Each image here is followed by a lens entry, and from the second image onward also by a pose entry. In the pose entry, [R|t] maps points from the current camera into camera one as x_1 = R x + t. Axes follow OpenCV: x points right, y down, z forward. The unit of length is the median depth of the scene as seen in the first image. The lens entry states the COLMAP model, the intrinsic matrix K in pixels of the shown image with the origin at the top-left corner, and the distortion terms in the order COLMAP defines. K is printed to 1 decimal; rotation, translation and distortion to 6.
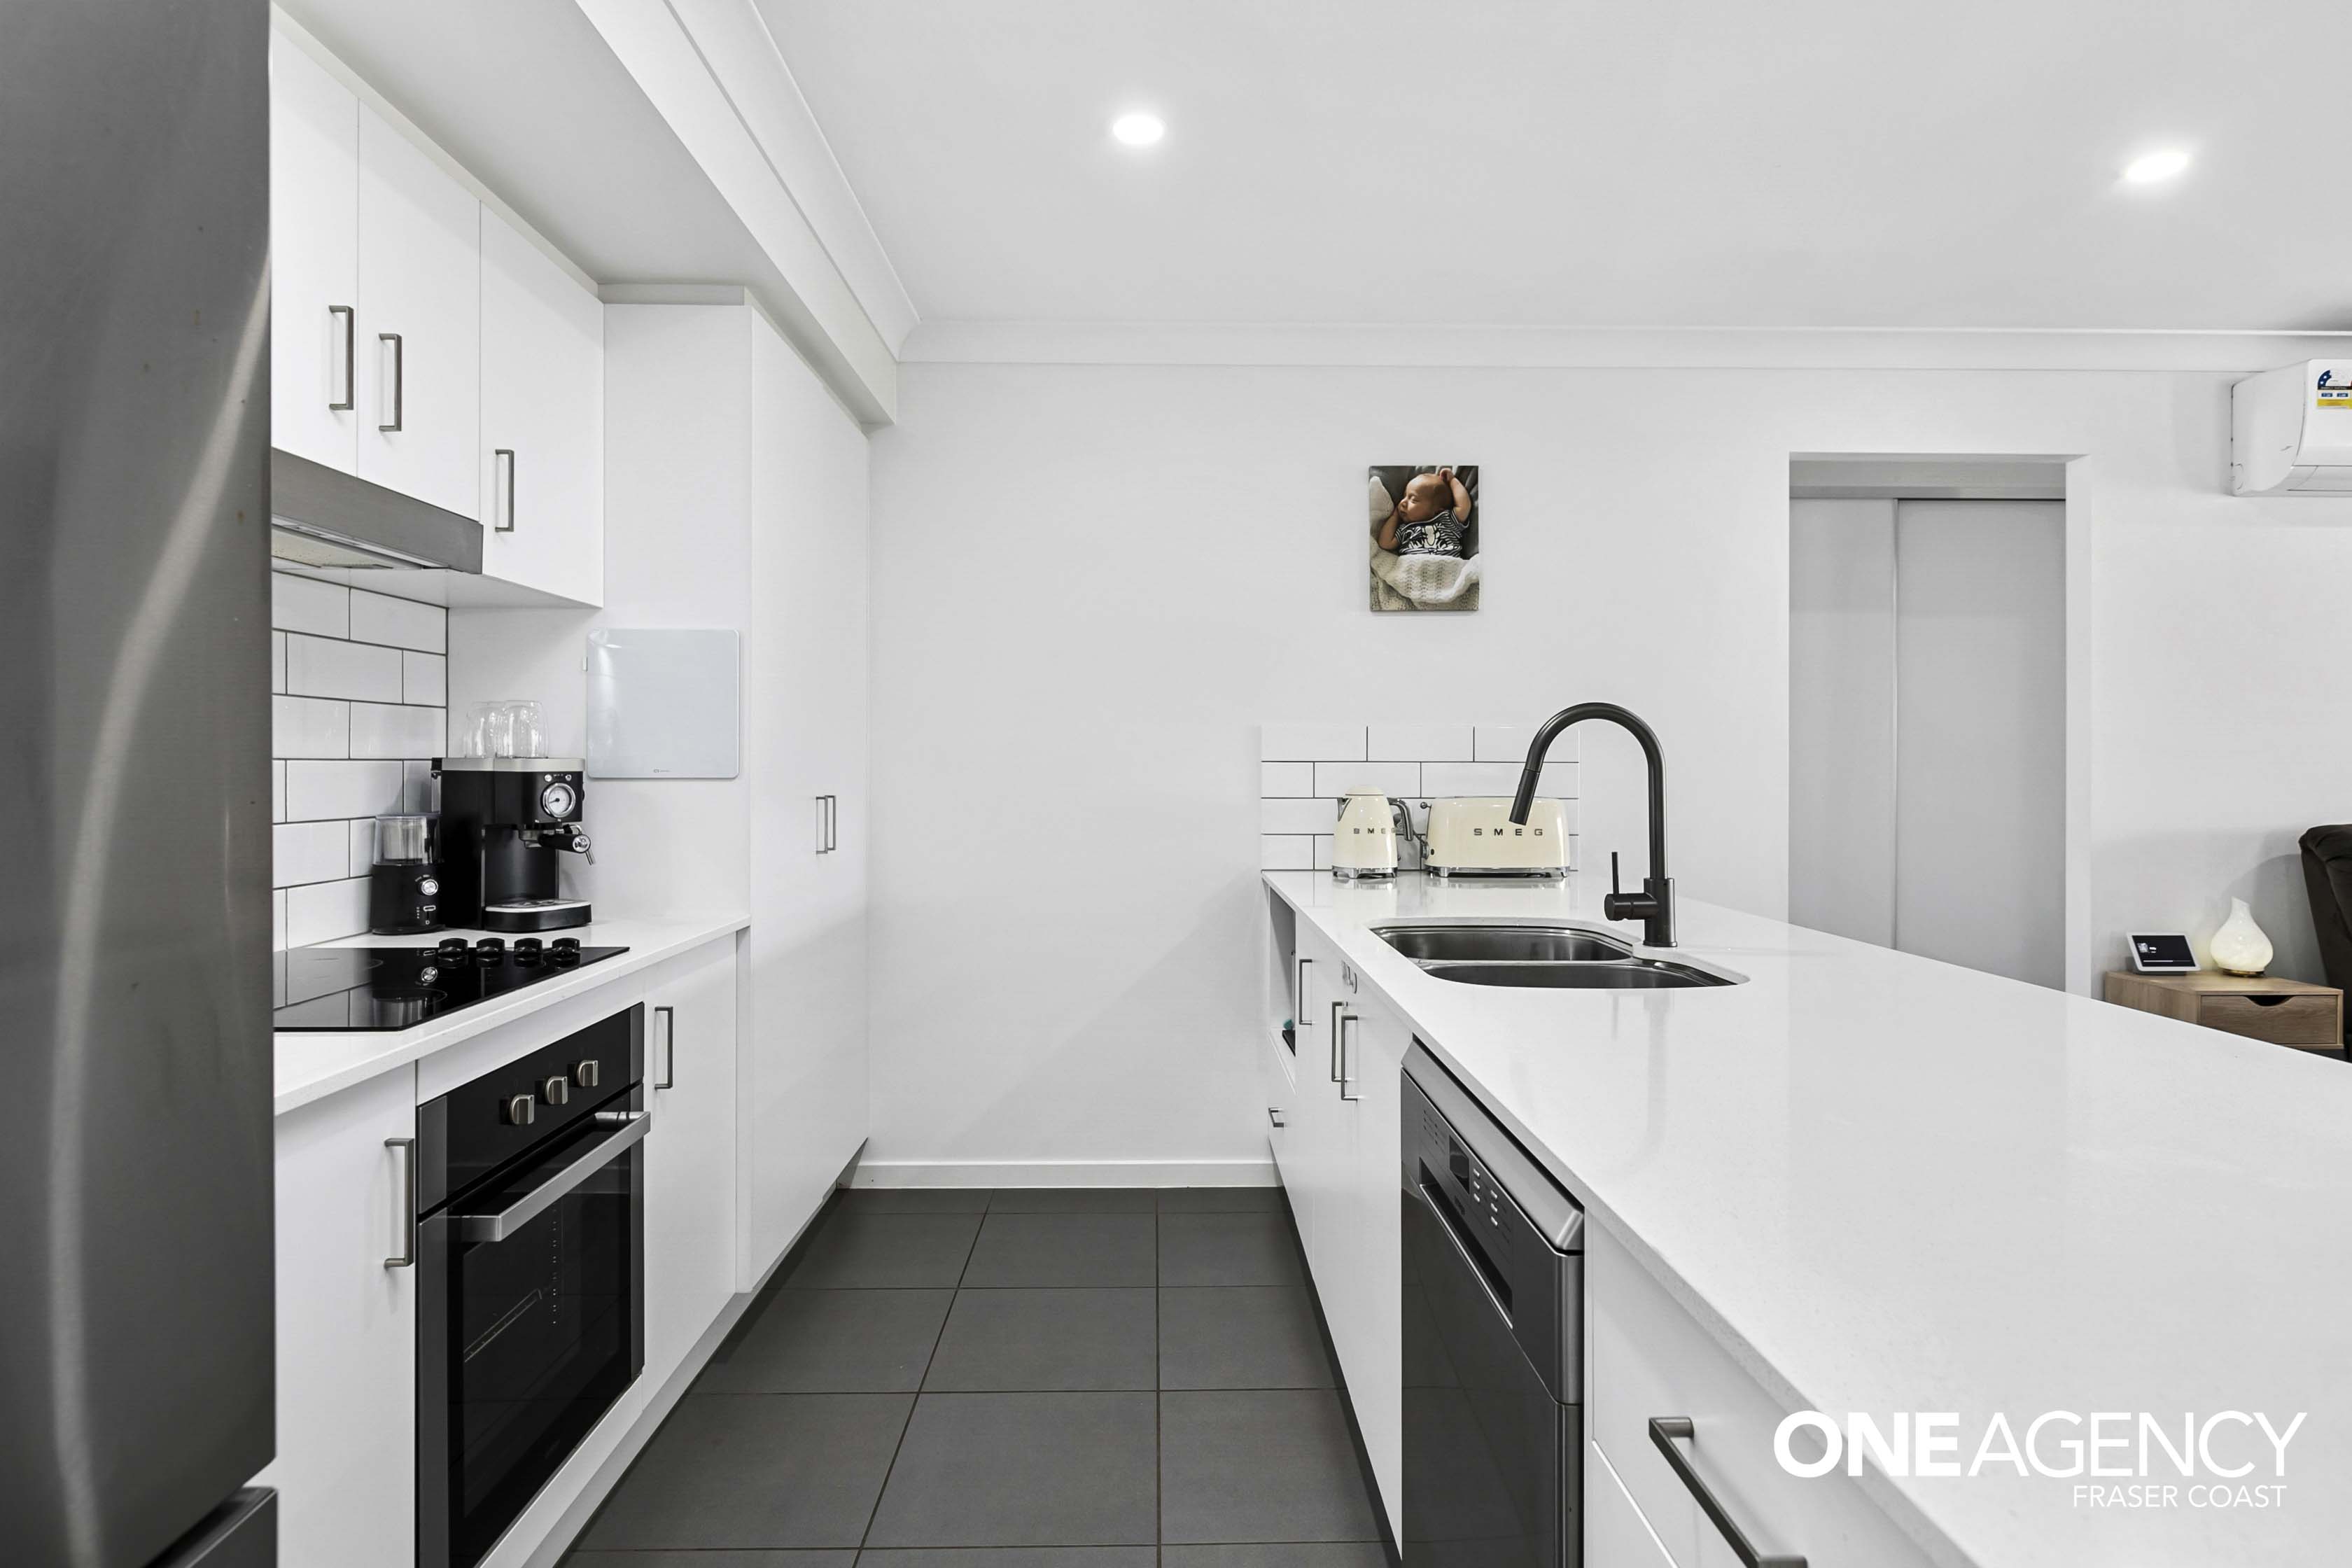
lens RADIAL K [[1210.7, 0, 1178.9], [0, 1210.7, 756.1], [0, 0, 1]] dist [0.000190, 0.000462]
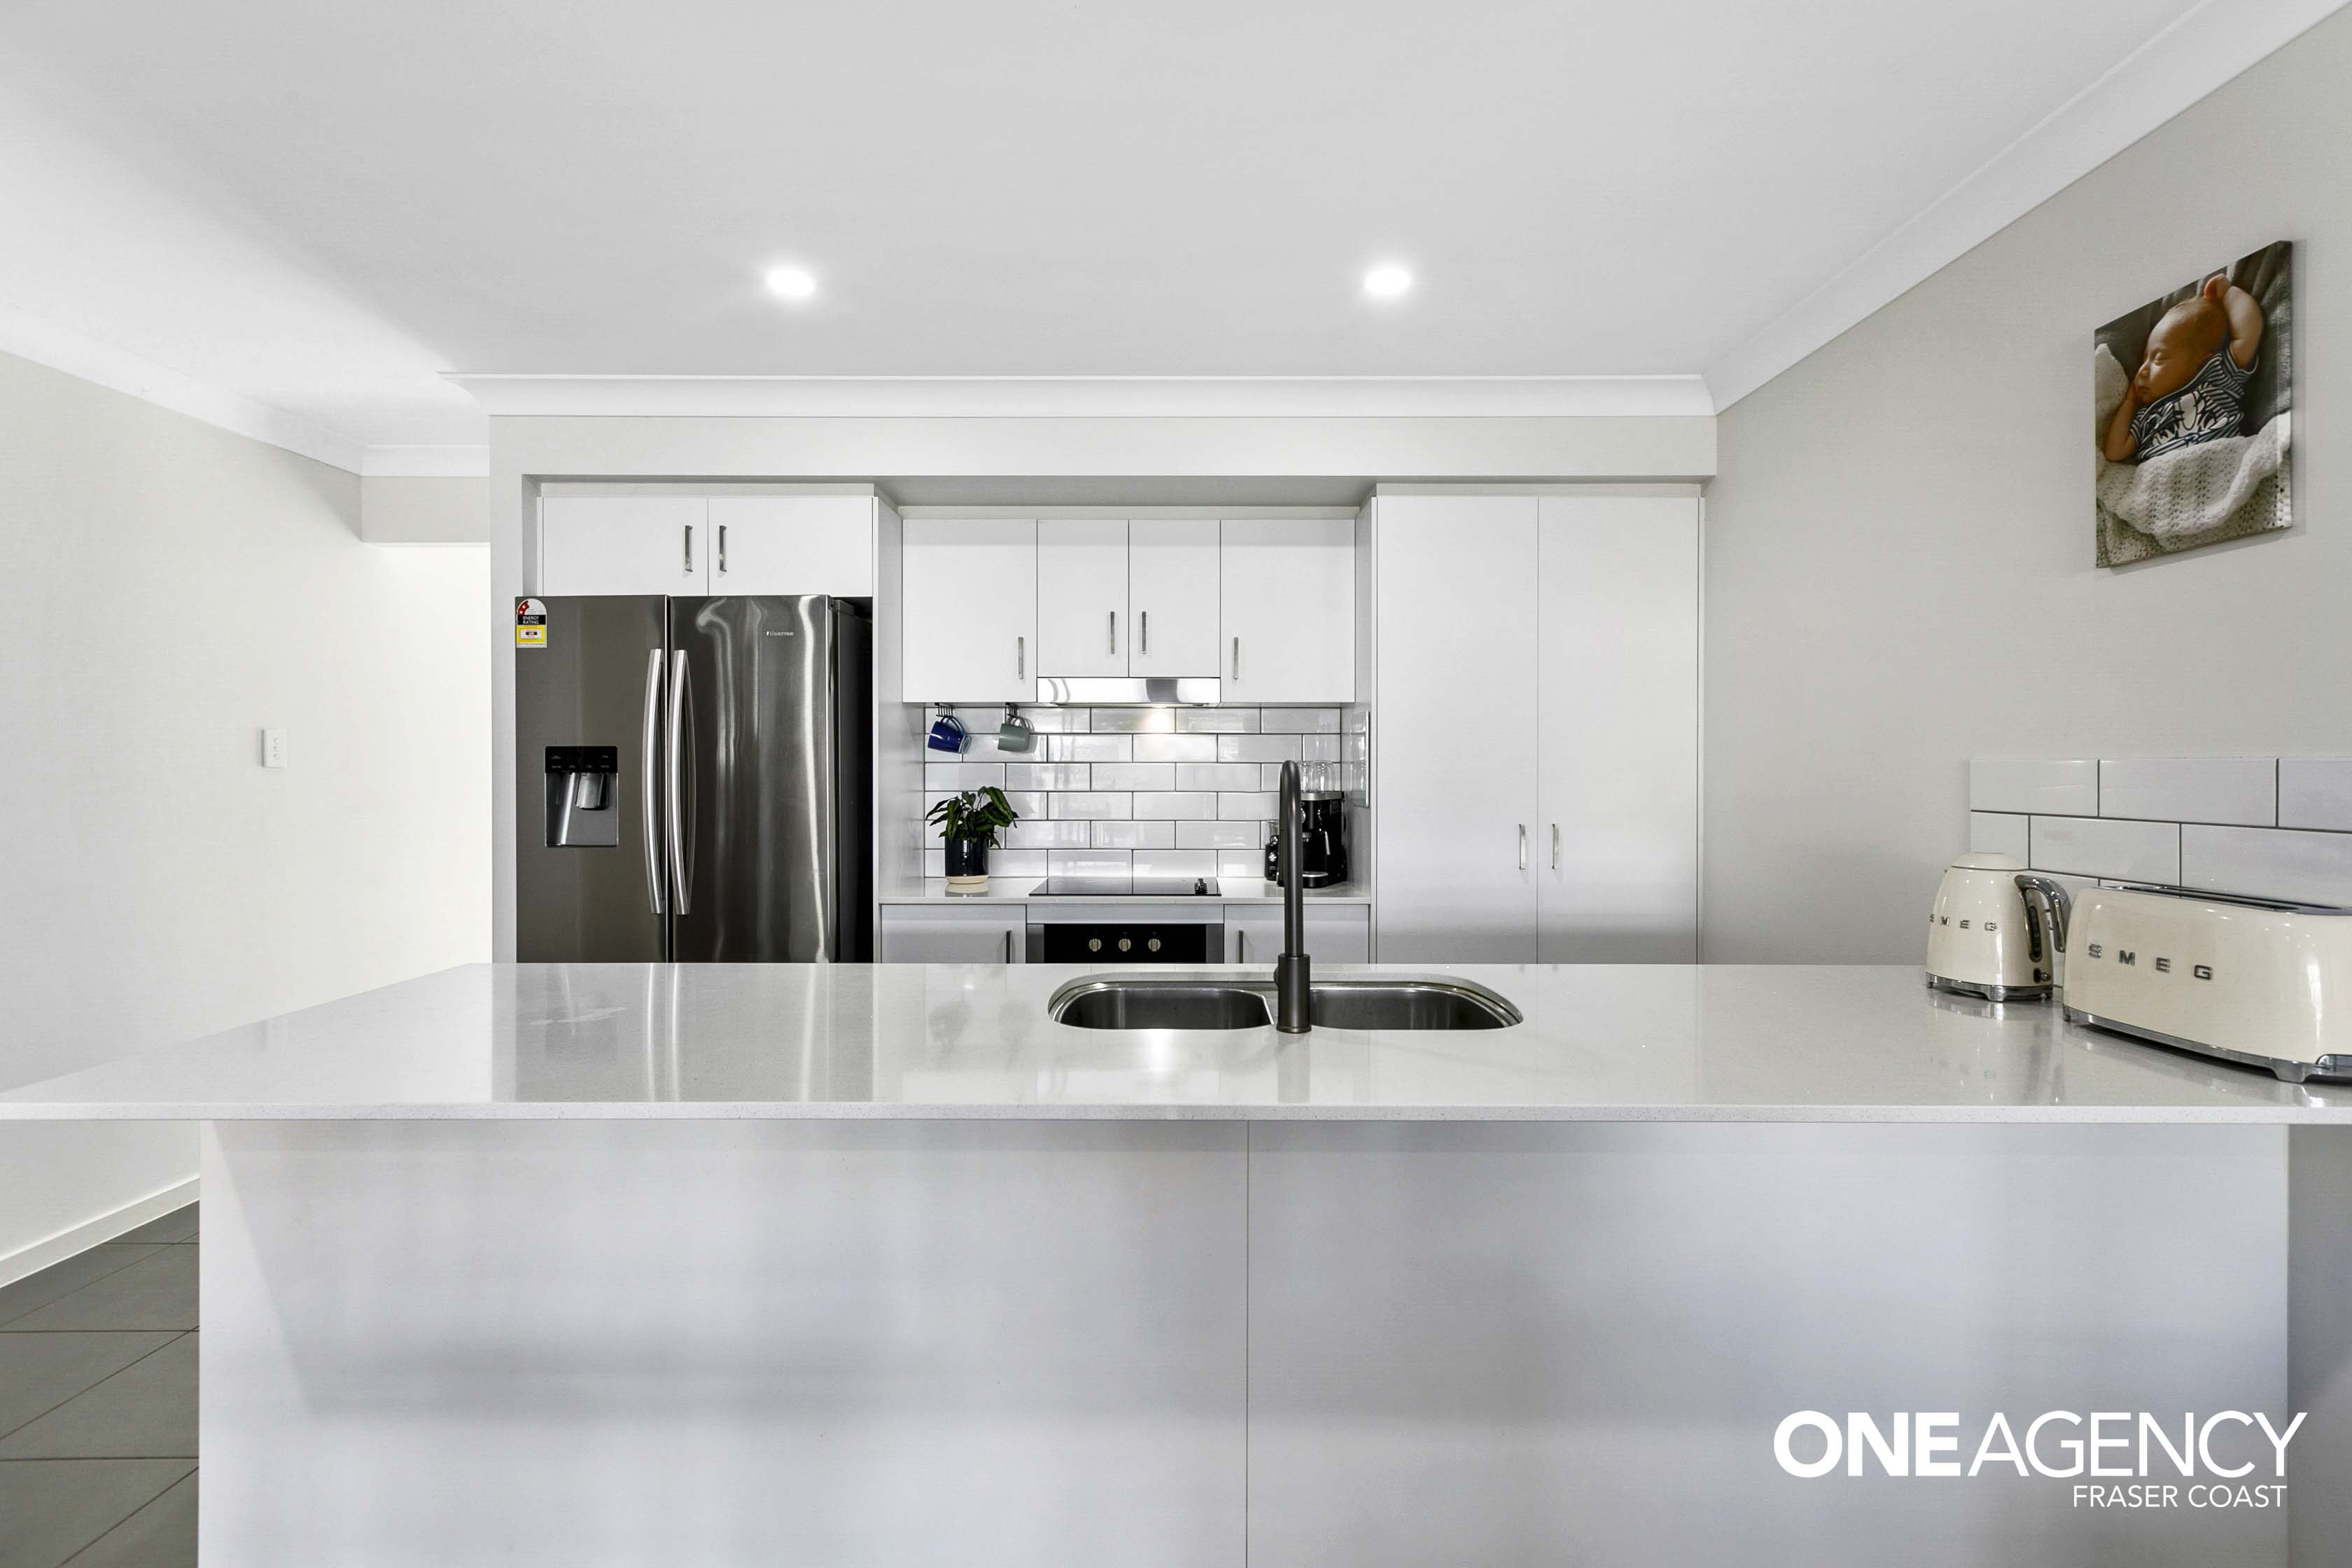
lens RADIAL K [[1088.8, 0, 1176.0], [0, 1088.8, 784.0], [0, 0, 1]] dist [-0.002384, -0.000551]
pose [[-0.025375, 0.013023, -0.999593, 0.715461], [0.005509, 0.999902, 0.012888, -0.022050], [0.999663, -0.005180, -0.025444, 0.552624]]
